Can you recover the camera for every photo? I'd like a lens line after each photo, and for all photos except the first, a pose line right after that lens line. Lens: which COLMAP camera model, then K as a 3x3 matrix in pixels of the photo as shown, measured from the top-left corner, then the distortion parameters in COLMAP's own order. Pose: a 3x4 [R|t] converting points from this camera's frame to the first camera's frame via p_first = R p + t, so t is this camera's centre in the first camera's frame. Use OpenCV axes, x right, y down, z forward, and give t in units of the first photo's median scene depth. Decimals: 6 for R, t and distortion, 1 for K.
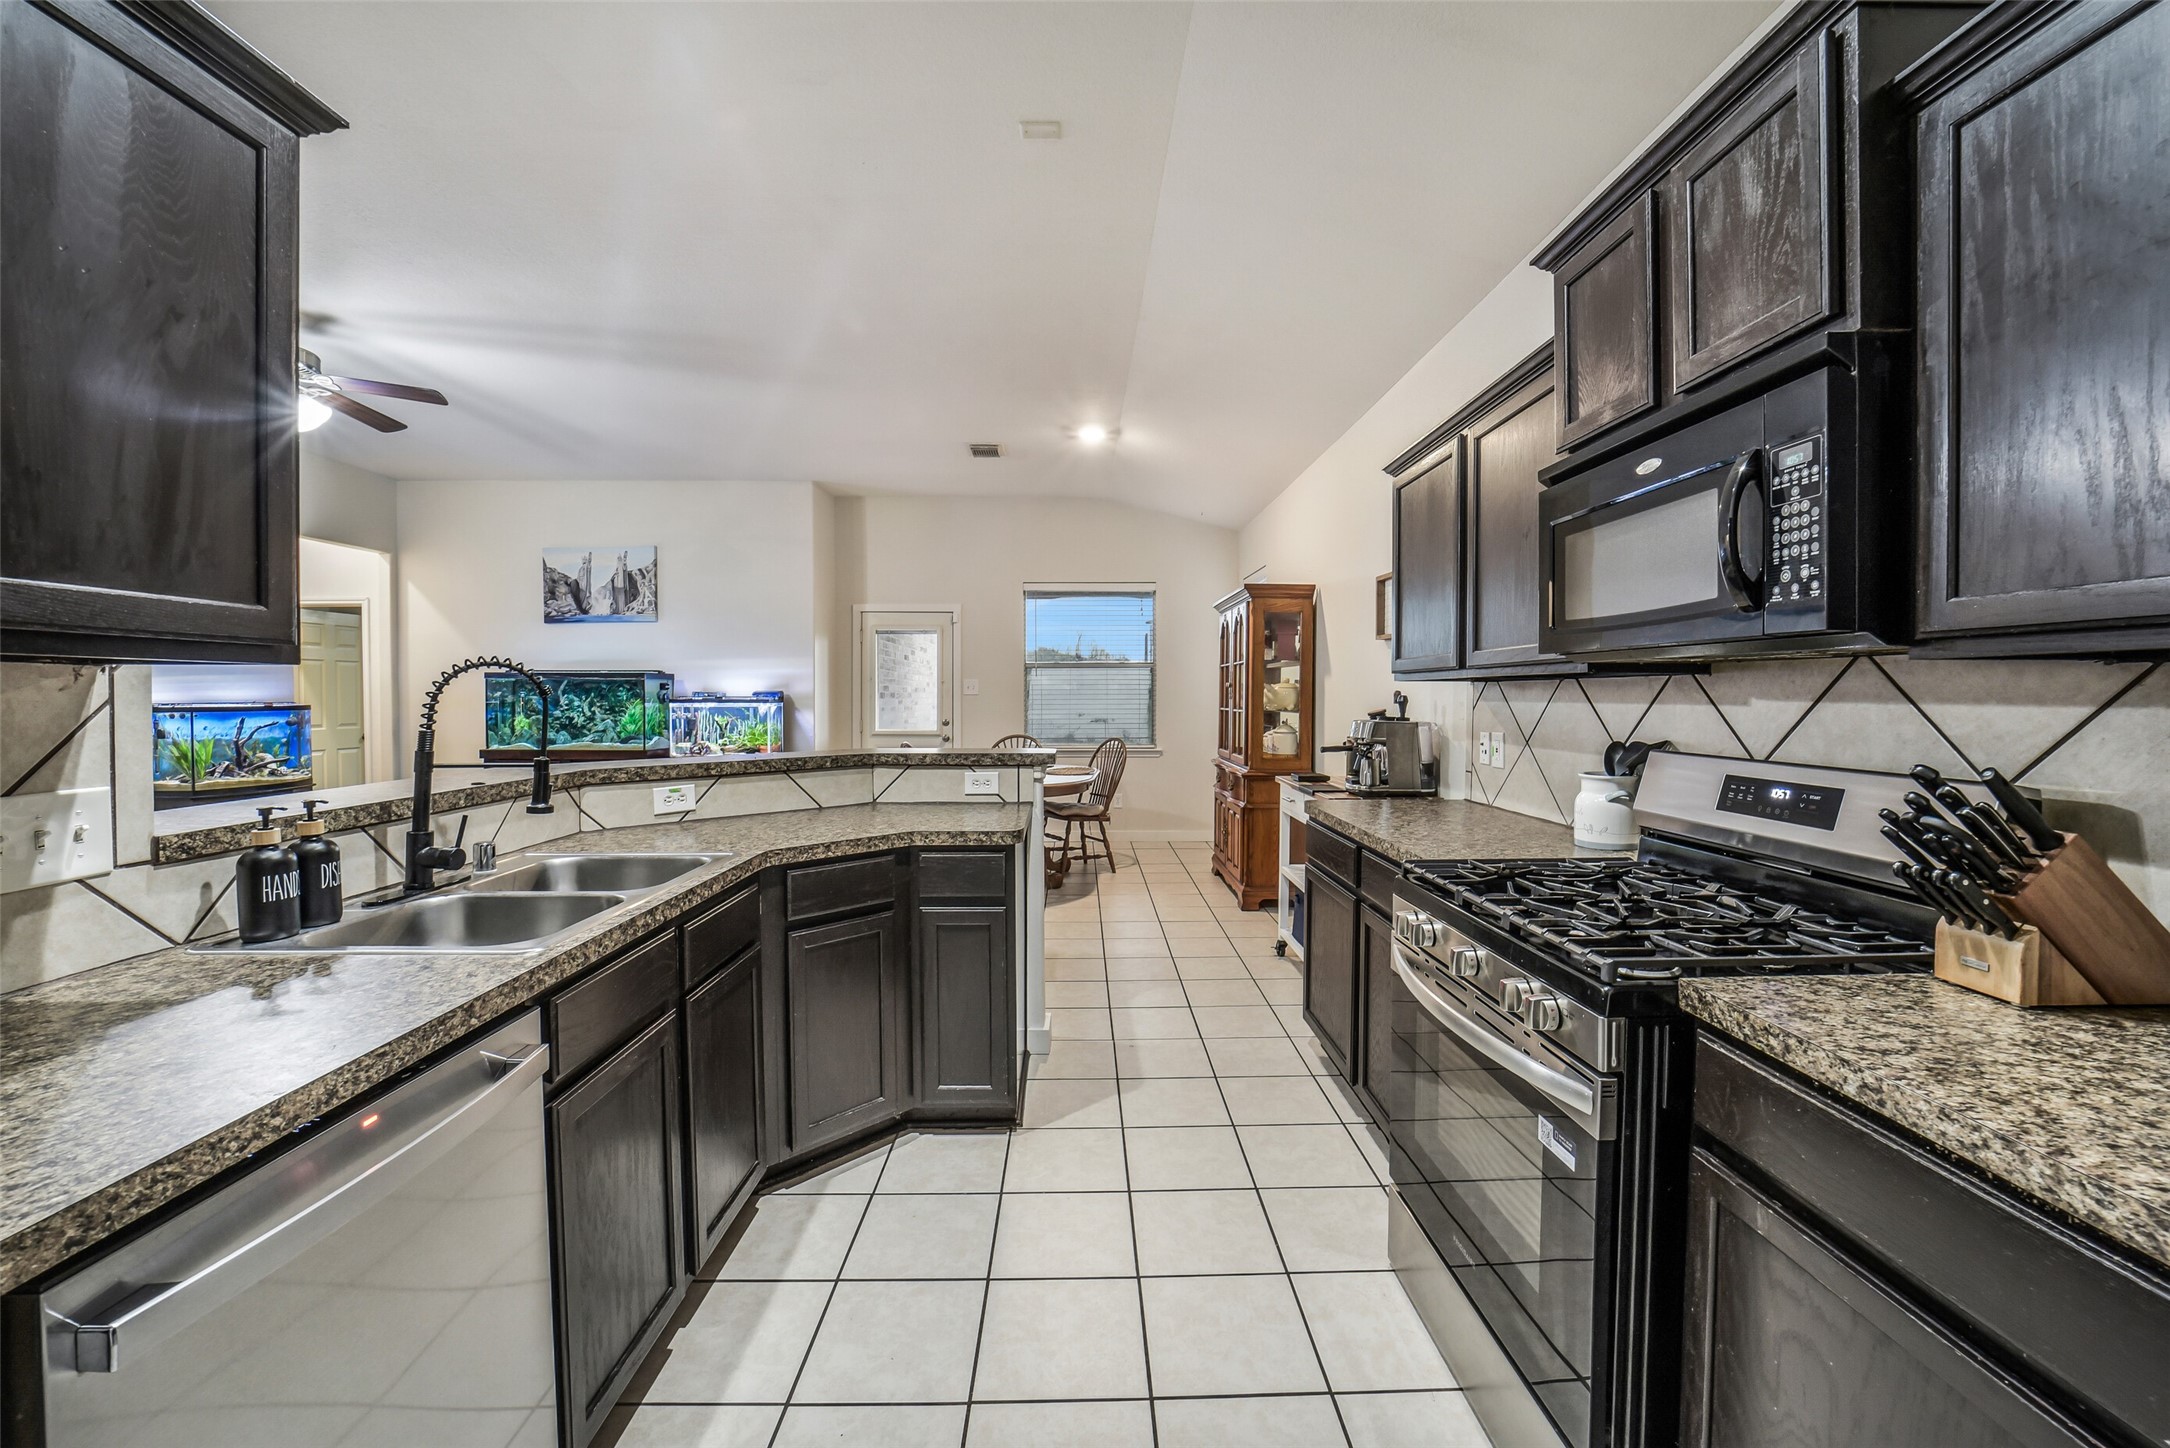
lens RADIAL K [[846.8, 0, 1087.0], [0, 846.8, 713.4], [0, 0, 1]] dist [-0.041531, 0.010878]
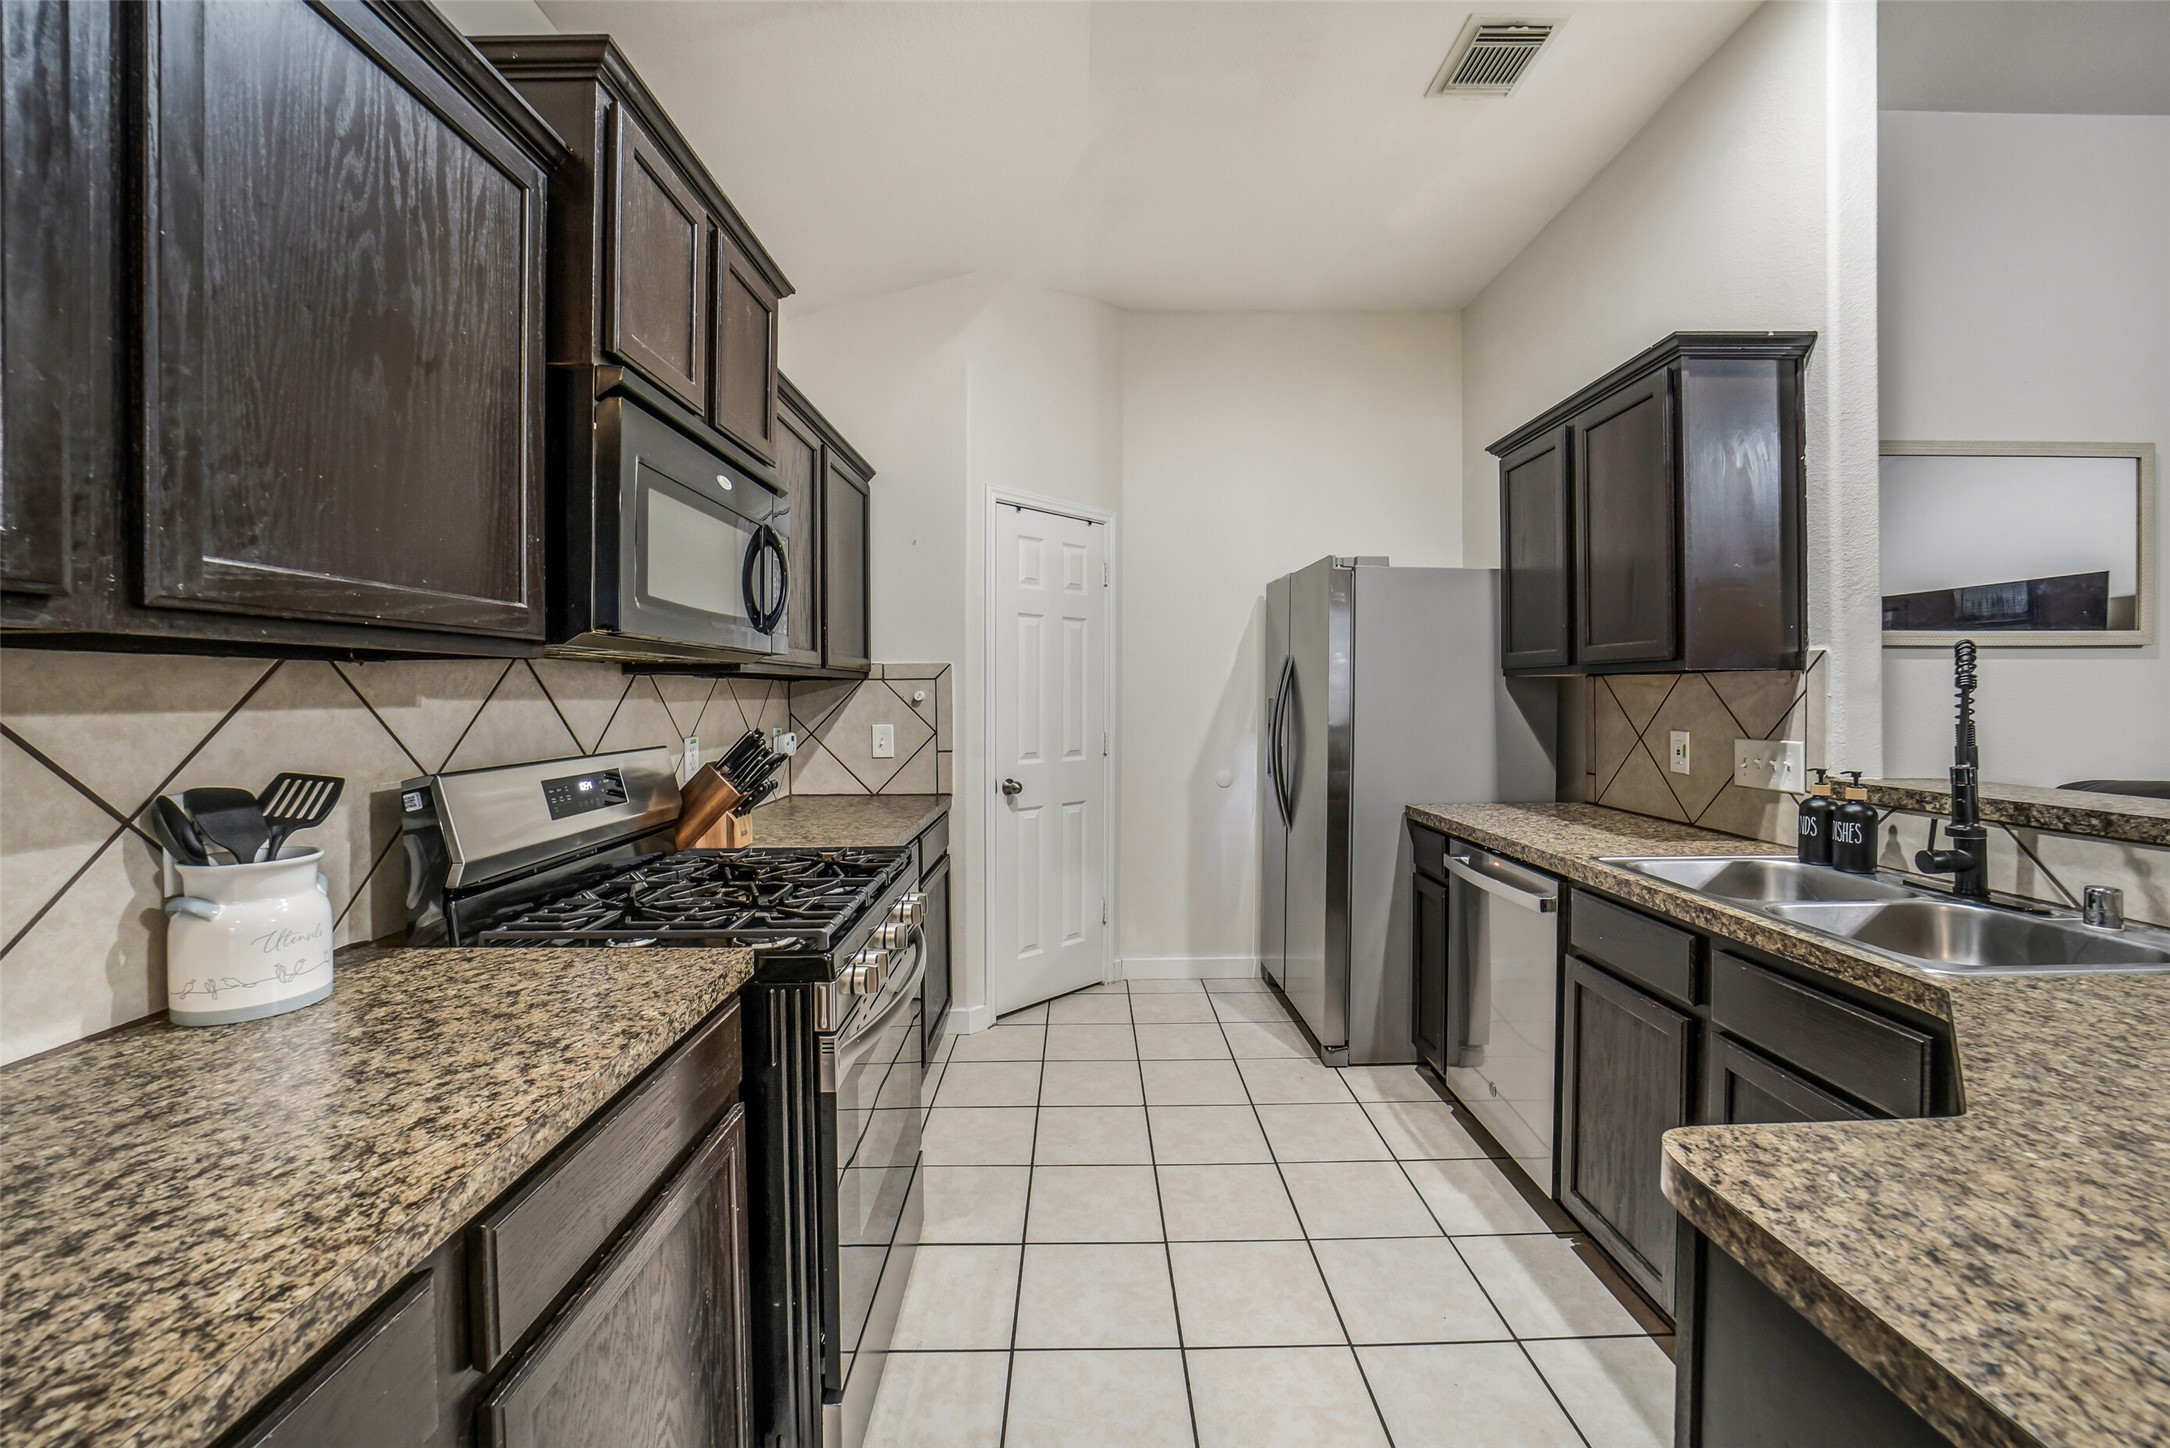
lens RADIAL K [[876.4, 0, 1098.0], [0, 876.4, 699.9], [0, 0, 1]] dist [-0.042875, 0.014848]
pose [[-0.999987, 0.005017, 0.000736, 0.042921], [0.005038, 0.999452, 0.032716, -0.010700], [-0.000572, 0.032720, -0.999464, 0.493673]]
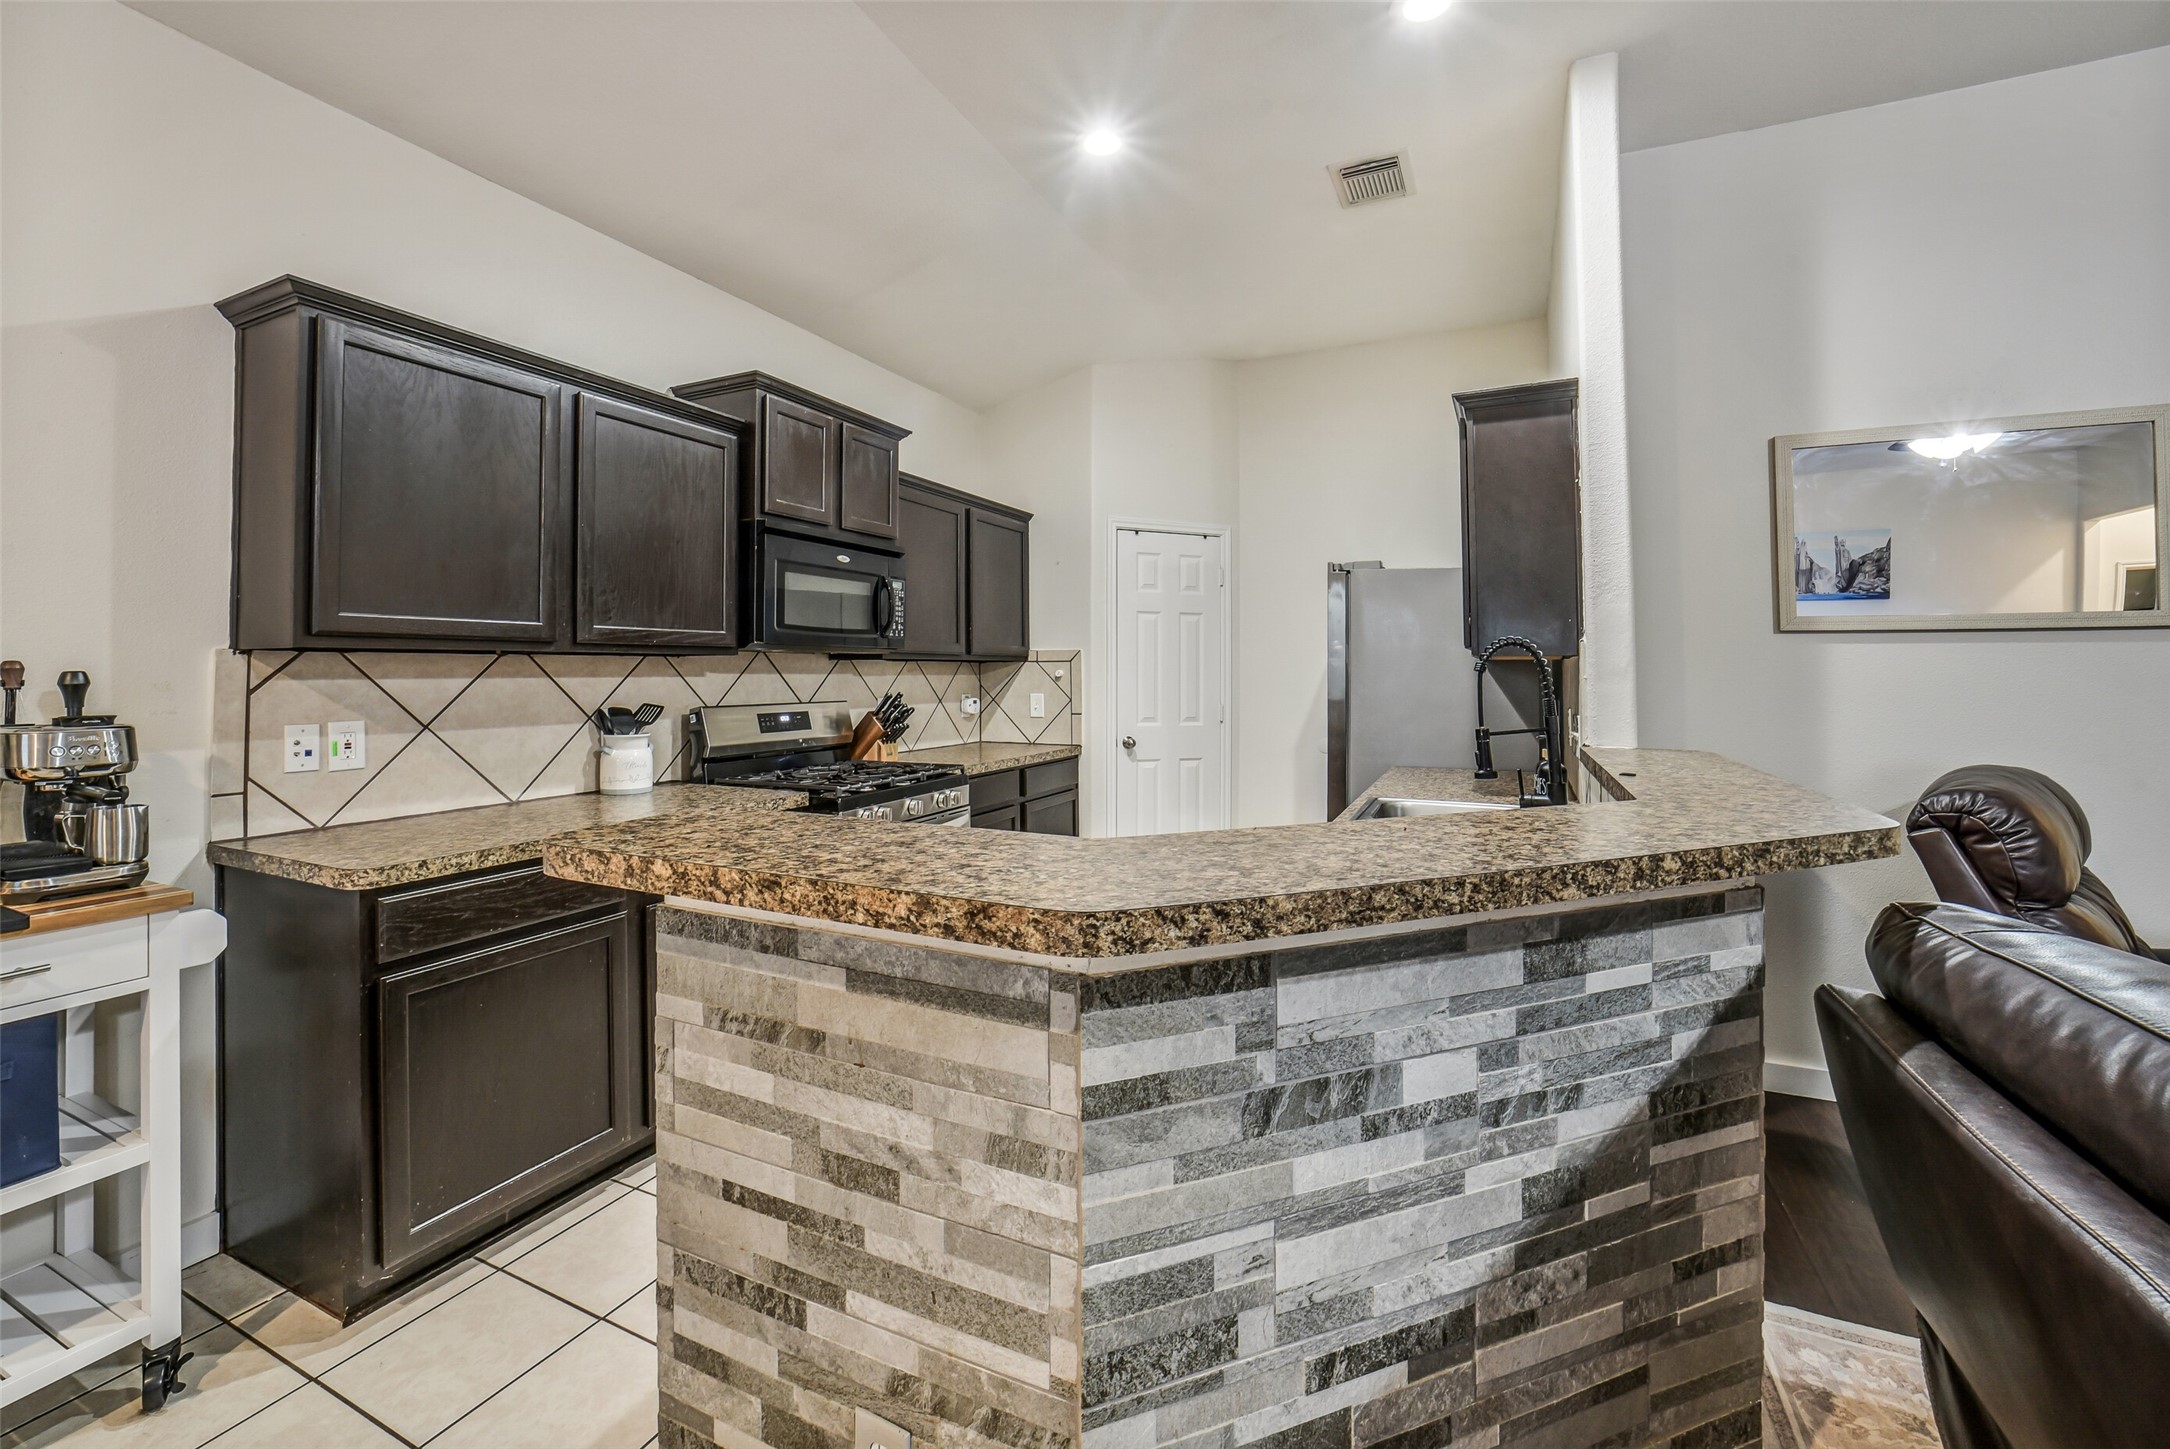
lens RADIAL K [[898.1, 0, 1091.8], [0, 898.1, 652.3], [0, 0, 1]] dist [-0.019637, 0.000001]
pose [[-0.898743, 0.009576, 0.438370, -0.192273], [0.010751, 0.999942, 0.000198, -0.013861], [-0.438343, 0.004891, -0.898794, 0.624773]]
